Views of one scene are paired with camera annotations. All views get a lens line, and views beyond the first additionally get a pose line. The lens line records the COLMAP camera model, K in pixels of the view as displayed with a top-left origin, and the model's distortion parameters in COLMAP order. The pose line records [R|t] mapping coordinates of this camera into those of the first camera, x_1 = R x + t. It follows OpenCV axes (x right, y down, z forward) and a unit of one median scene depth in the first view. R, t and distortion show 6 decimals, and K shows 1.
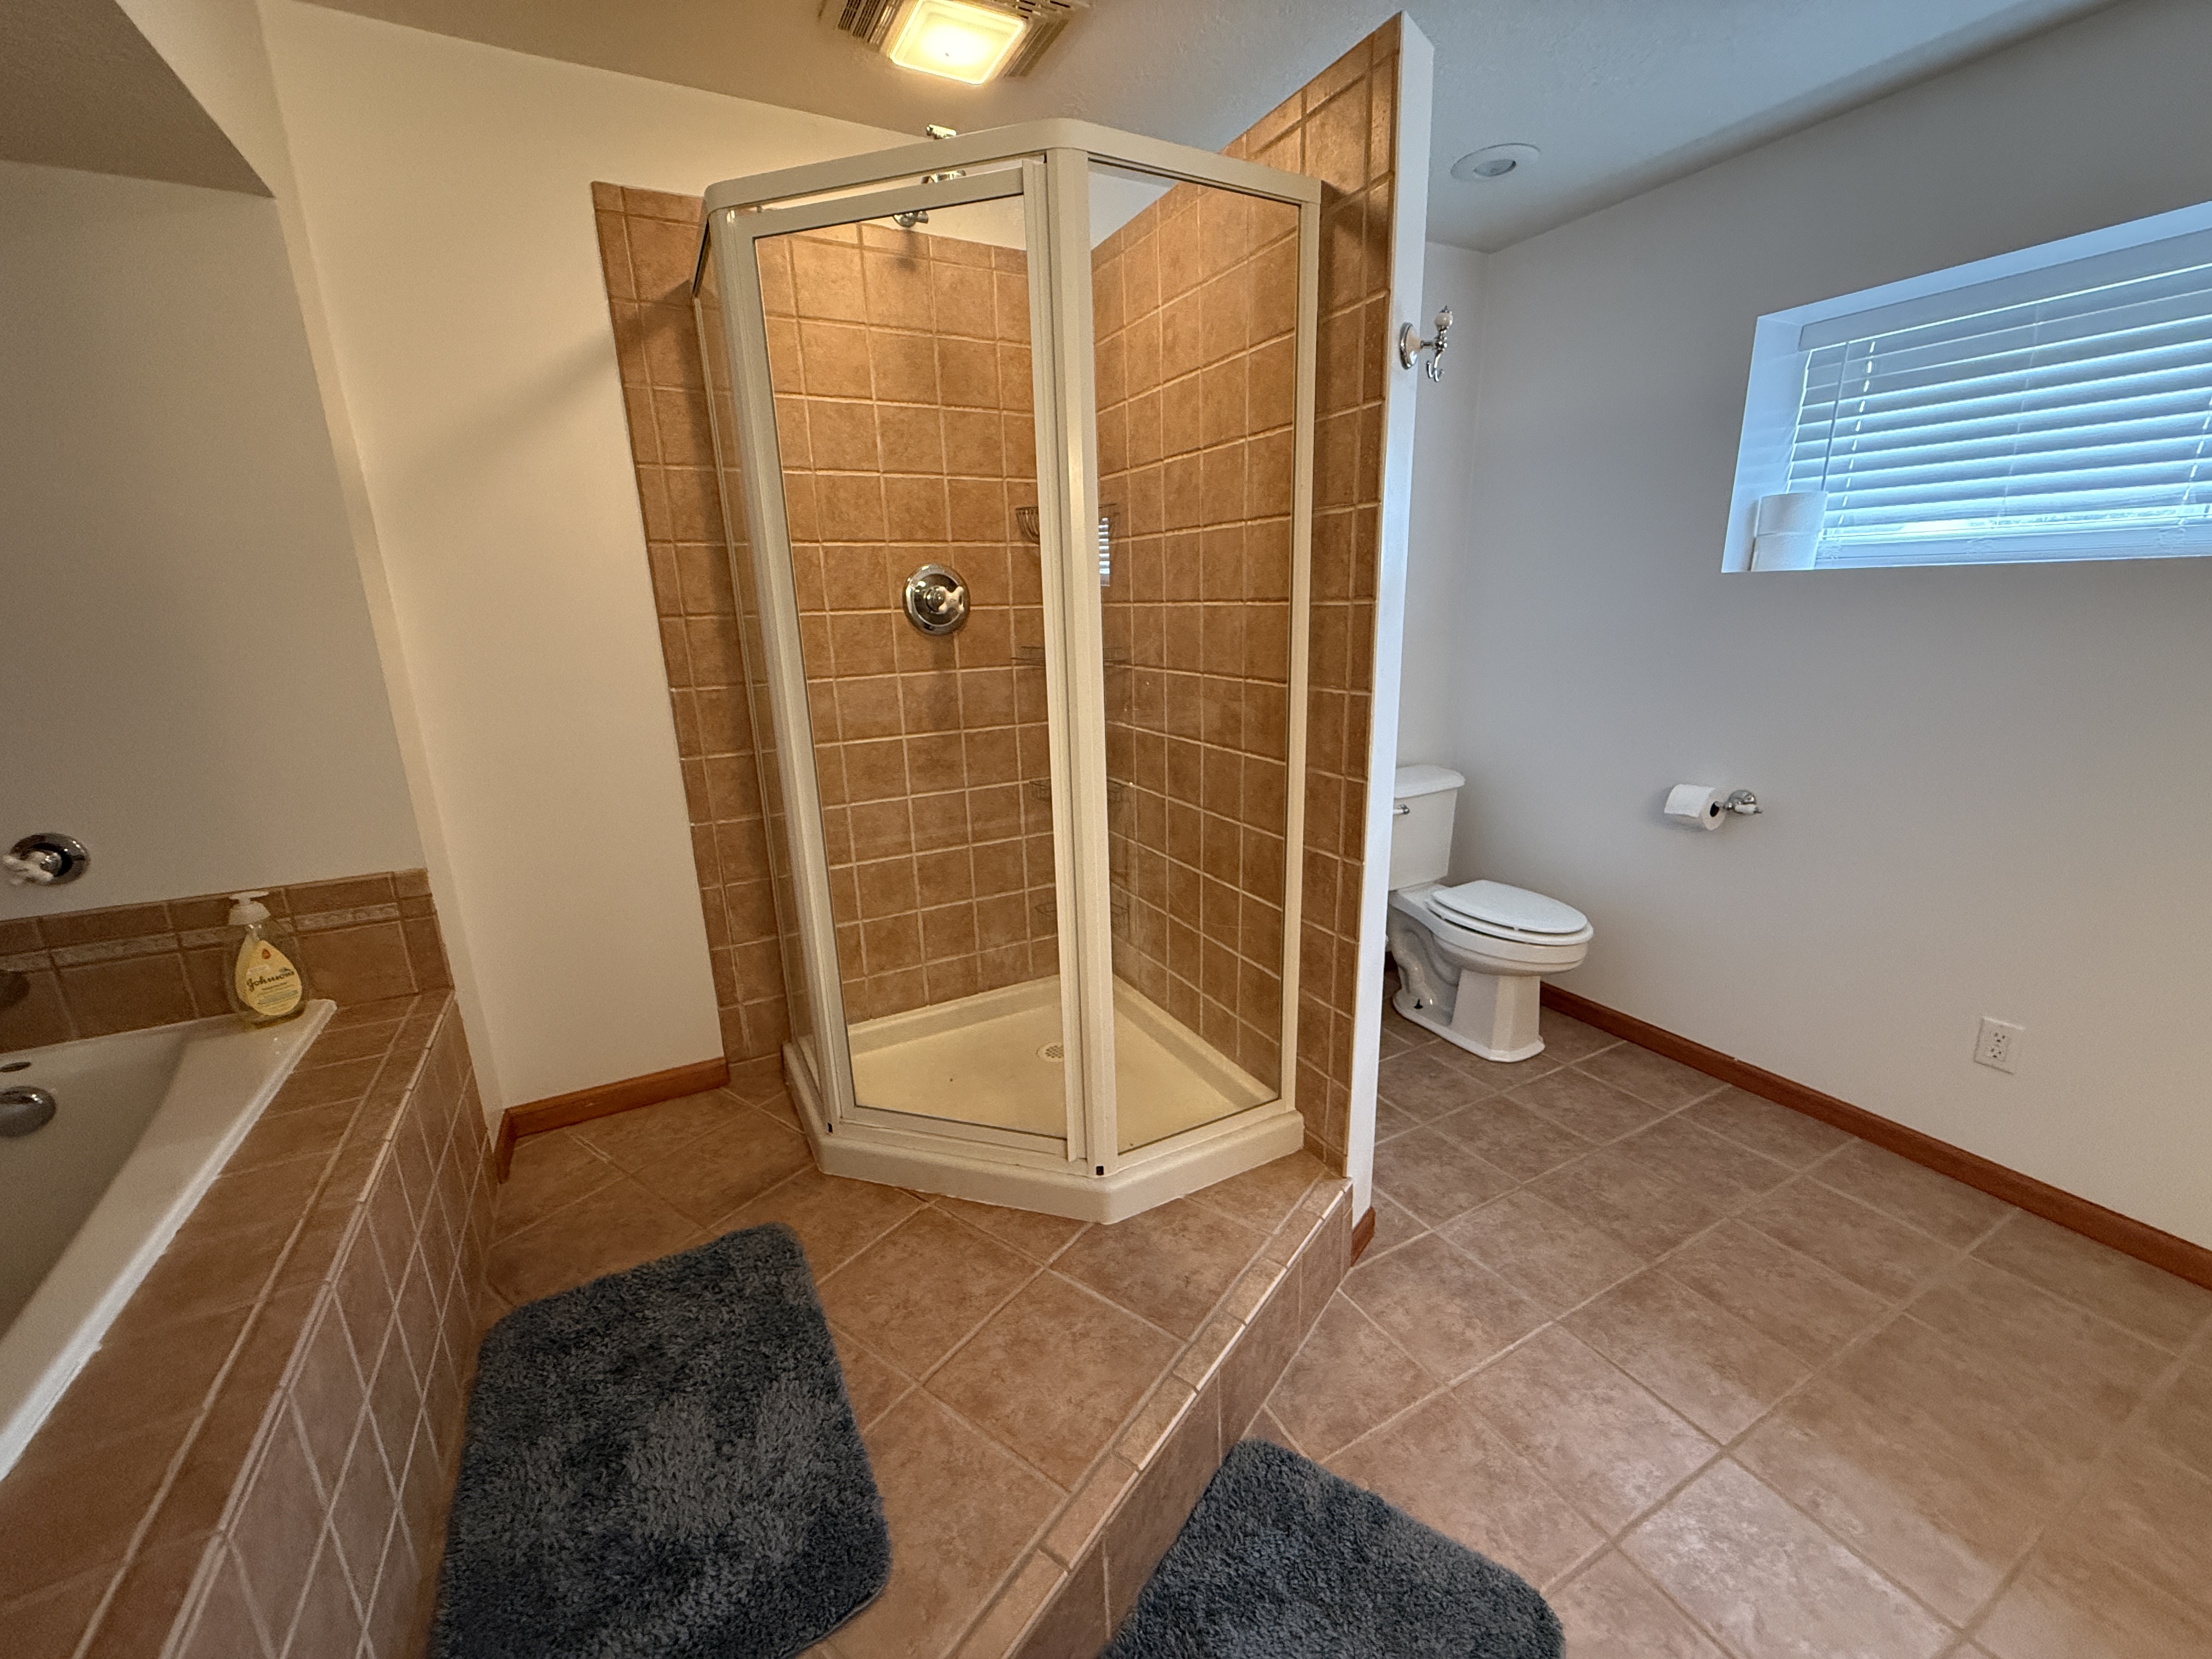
lens RADIAL K [[881.5, 0, 1107.7], [0, 881.5, 828.7], [0, 0, 1]] dist [0.000212, -0.000356]
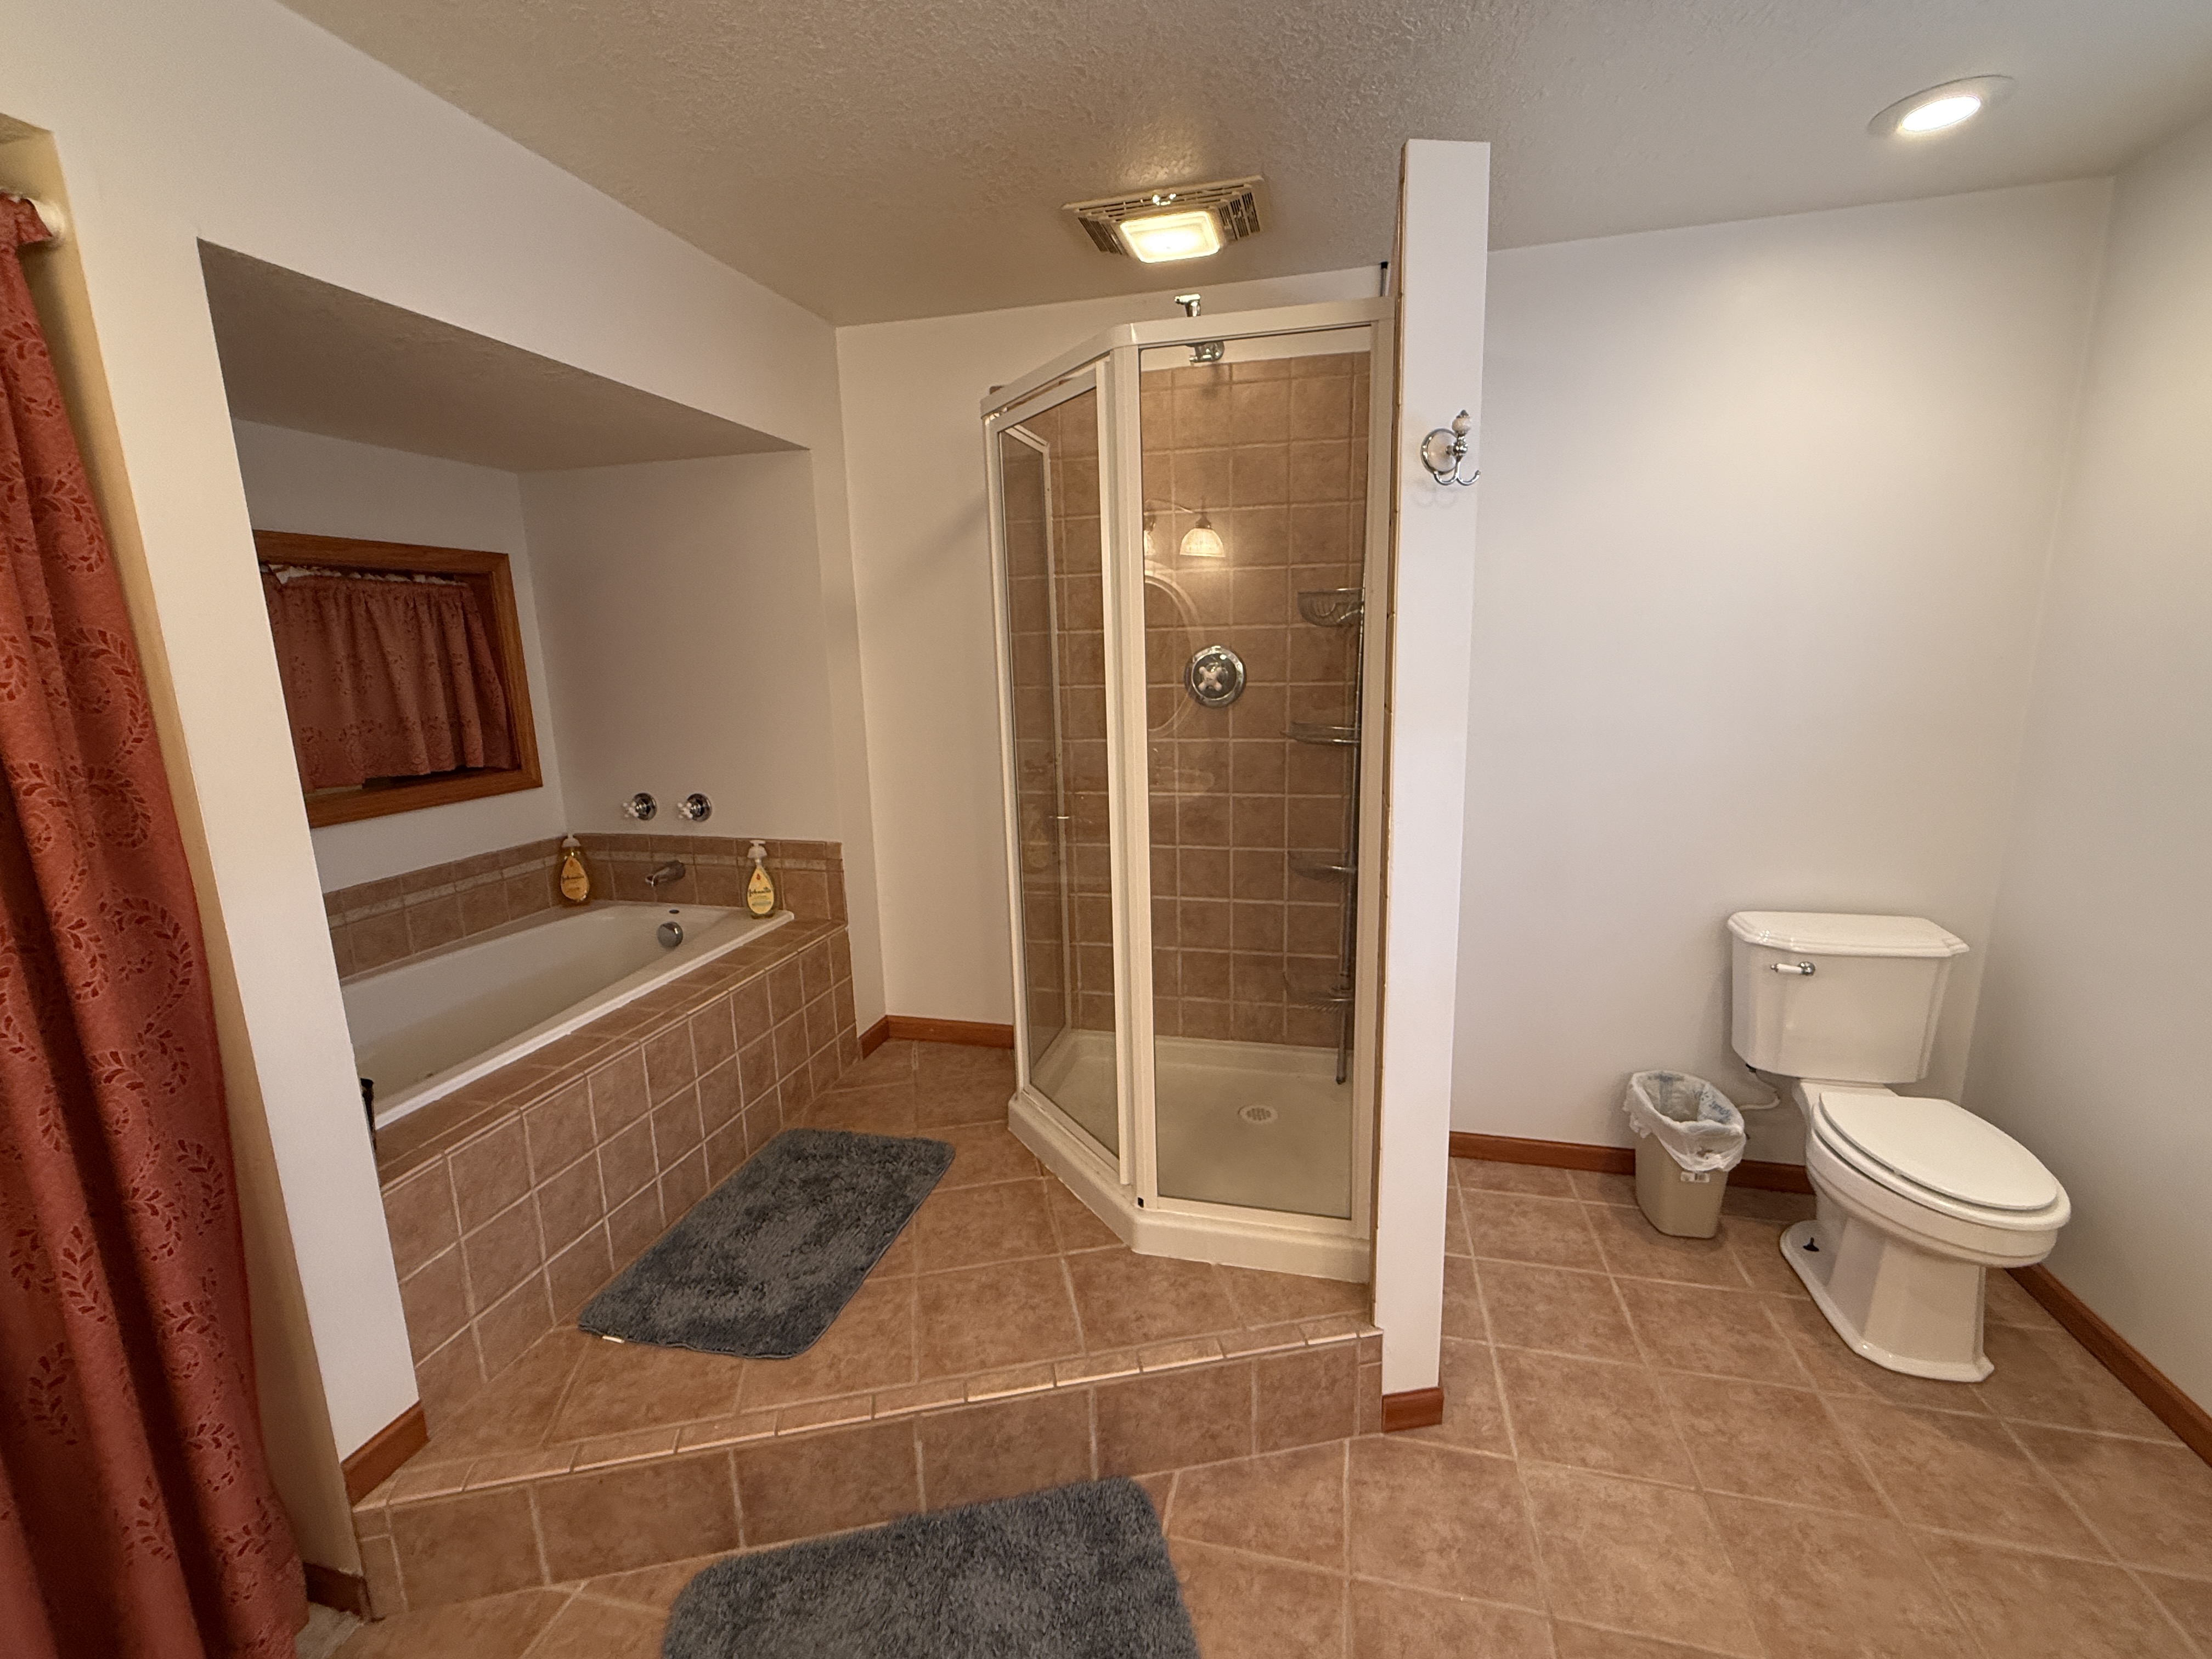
lens RADIAL K [[951.6, 0, 1108.5], [0, 951.6, 829.6], [0, 0, 1]] dist [-0.000486, -0.000316]
pose [[0.740238, 0.138337, -0.657959, 0.741646], [-0.167871, 0.985638, 0.018368, -0.095606], [0.651050, 0.096856, 0.752830, 0.032767]]
